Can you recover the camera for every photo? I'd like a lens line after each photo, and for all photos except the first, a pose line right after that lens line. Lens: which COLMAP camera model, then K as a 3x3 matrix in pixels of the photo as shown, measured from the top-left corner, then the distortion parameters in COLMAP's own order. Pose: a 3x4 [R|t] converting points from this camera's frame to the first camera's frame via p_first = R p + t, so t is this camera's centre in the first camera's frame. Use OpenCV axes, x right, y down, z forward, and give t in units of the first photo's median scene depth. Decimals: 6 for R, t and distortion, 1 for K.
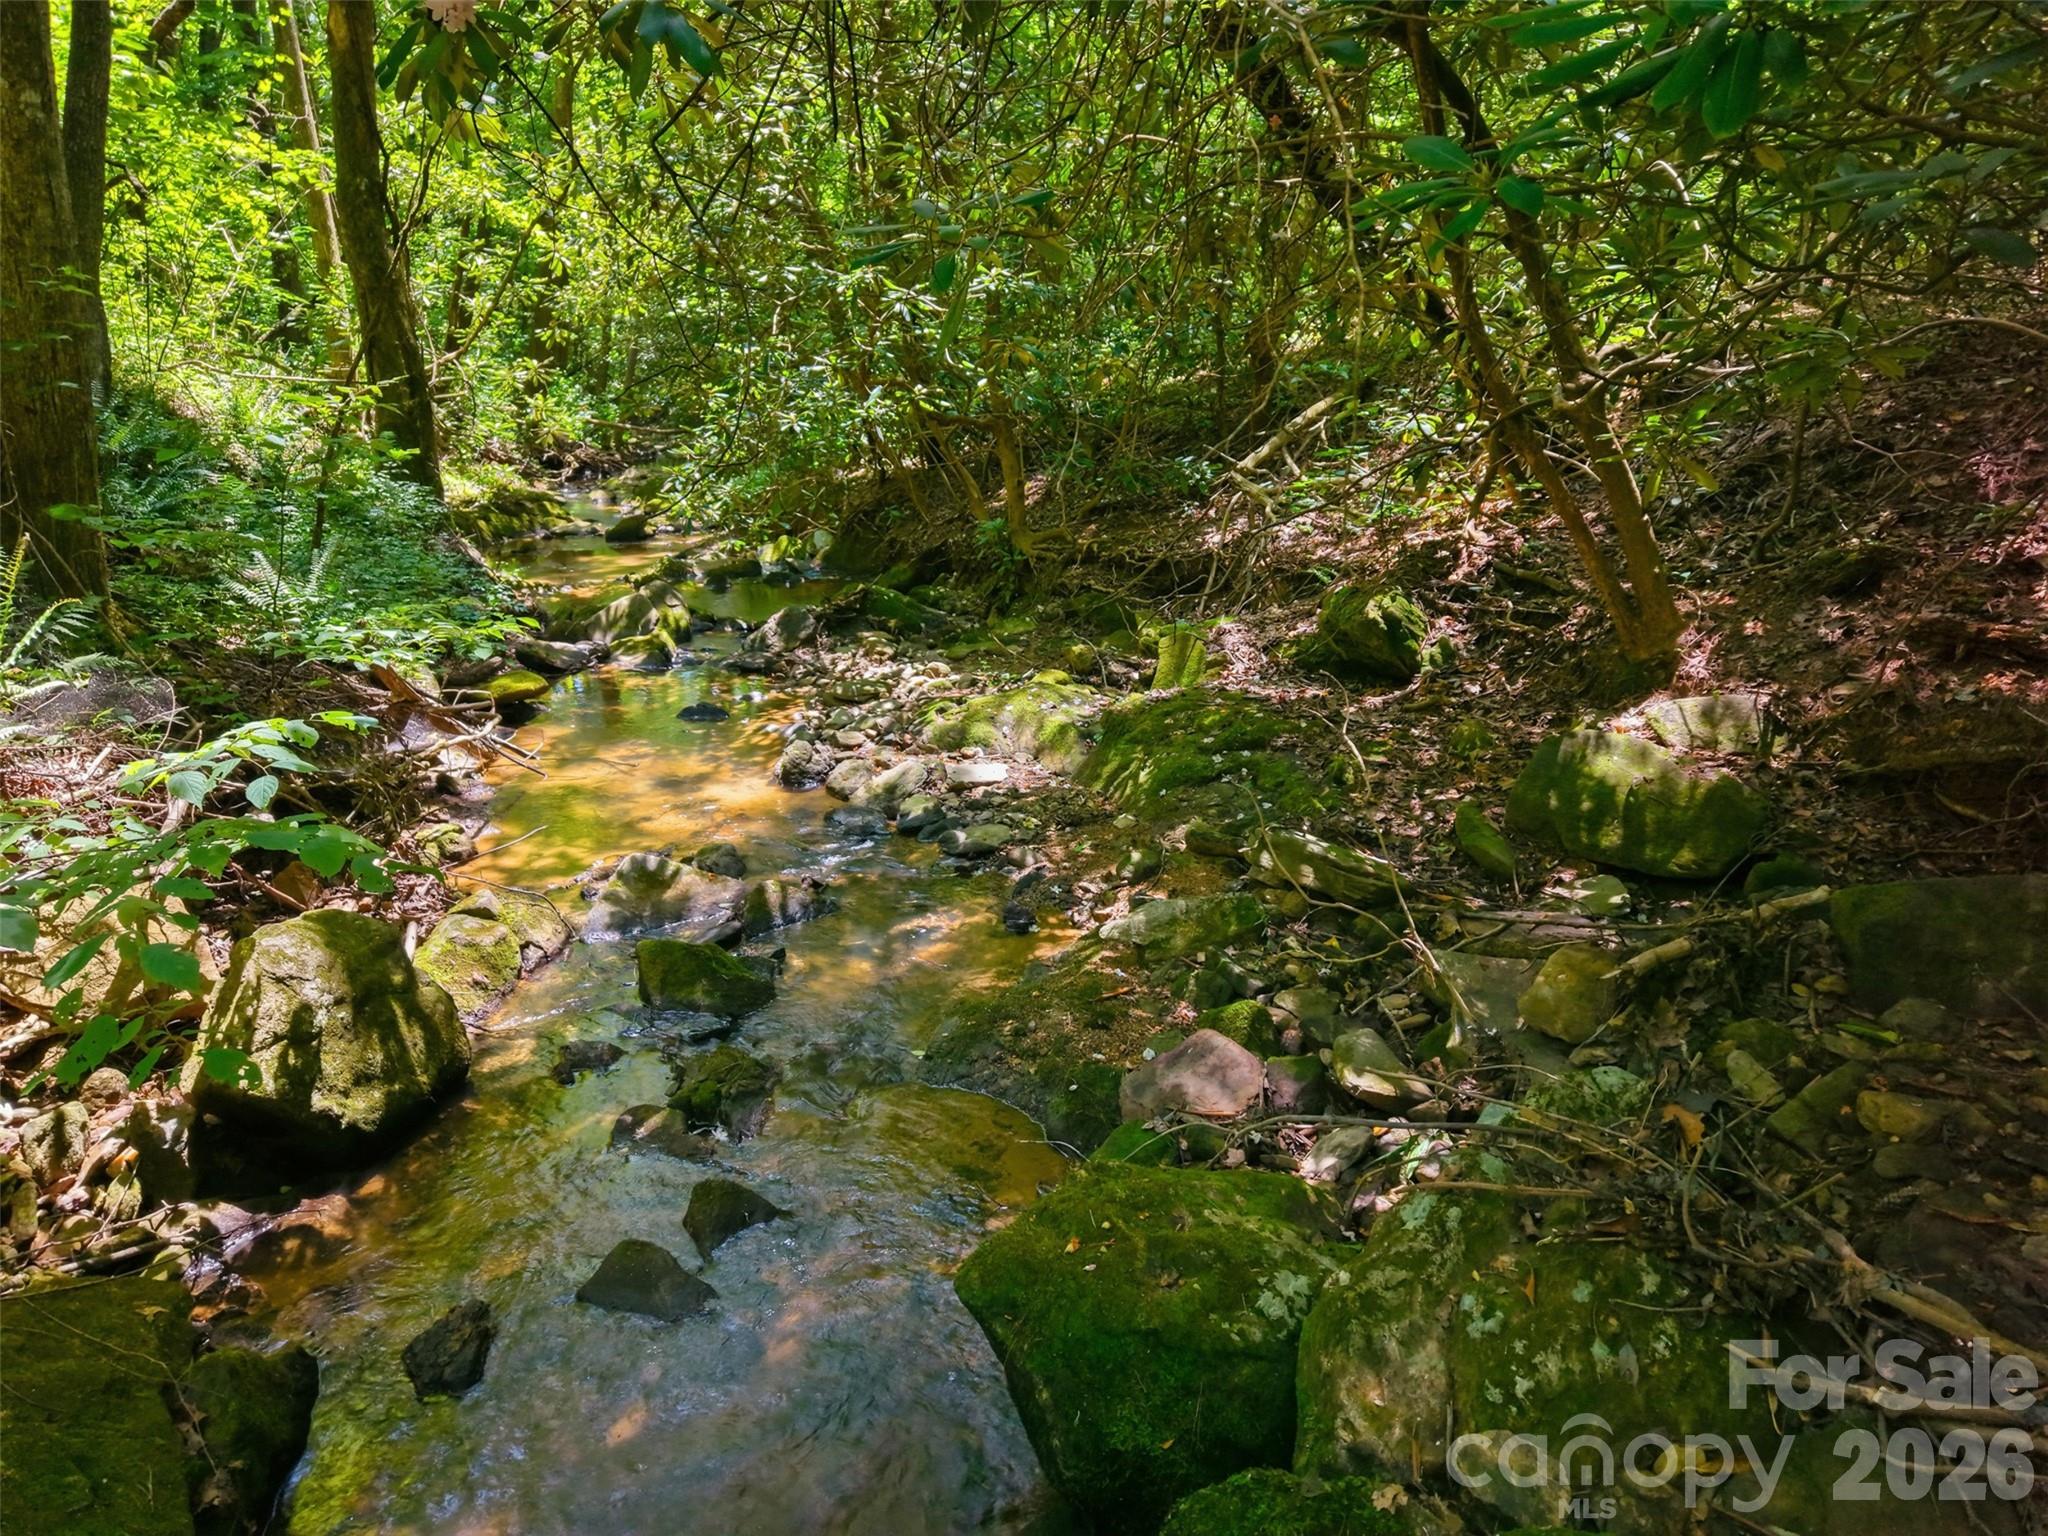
lens RADIAL K [[1438.6, 0, 1011.6], [0, 1438.6, 766.7], [0, 0, 1]] dist [-0.003198, -0.024758]
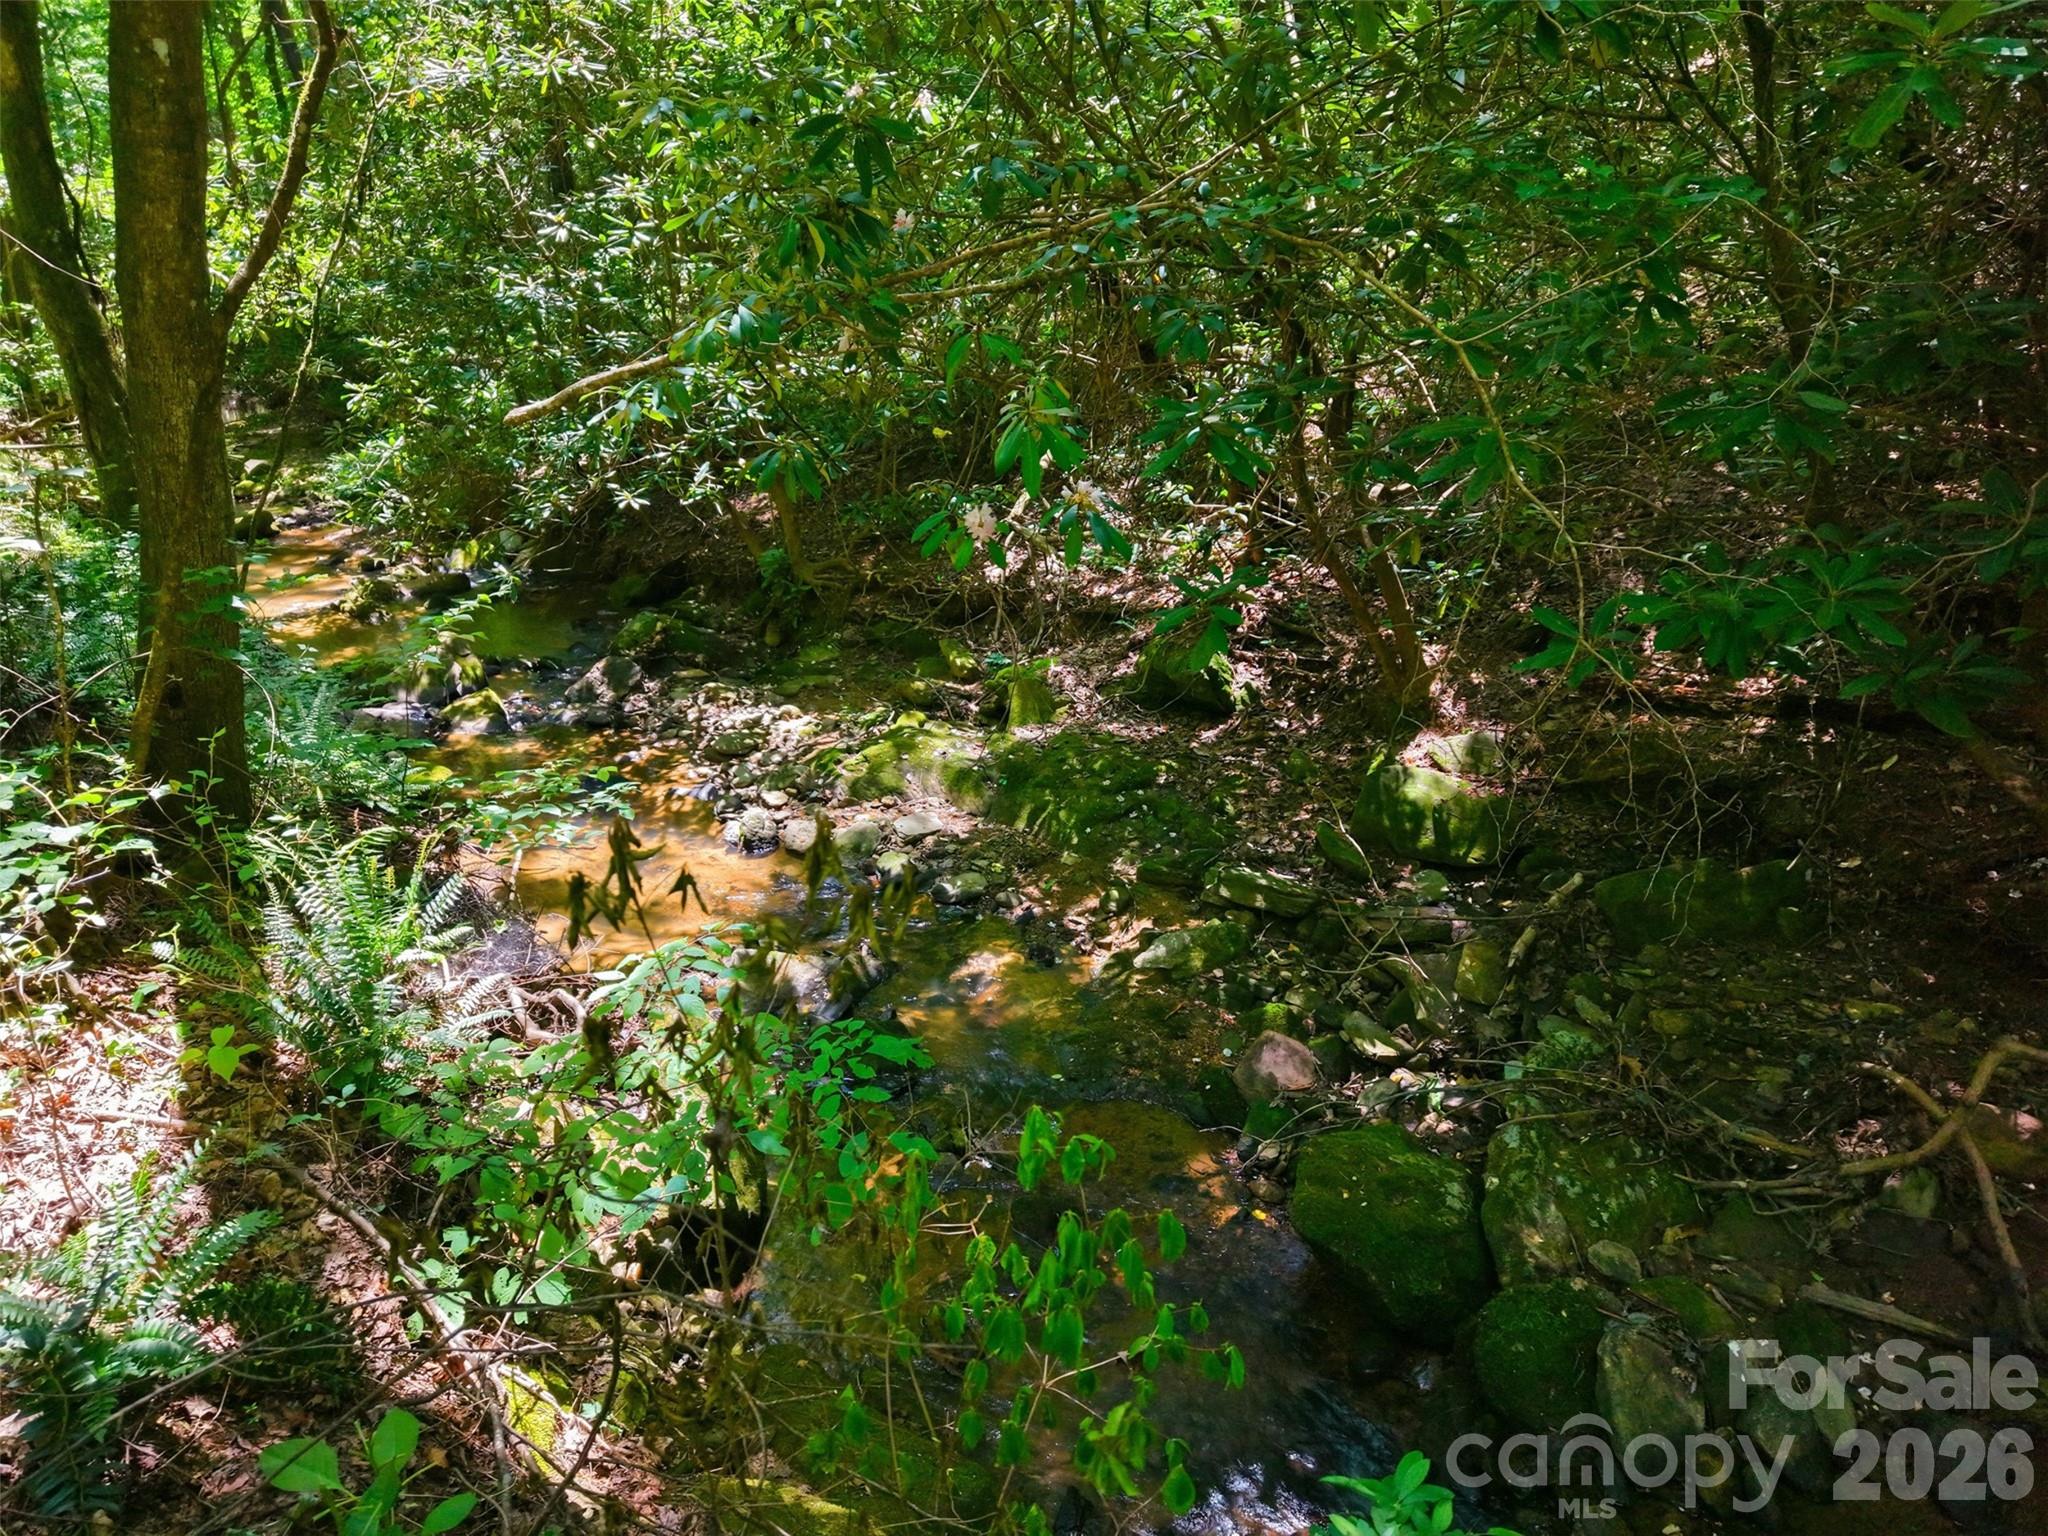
lens RADIAL K [[1438.6, 0, 1036.5], [0, 1438.6, 767.2], [0, 0, 1]] dist [-0.003198, -0.024758]
pose [[0.935718, -0.116710, 0.332882, -0.371261], [0.089207, 0.991298, 0.096796, -0.172148], [-0.341283, -0.060879, 0.937987, -0.215573]]
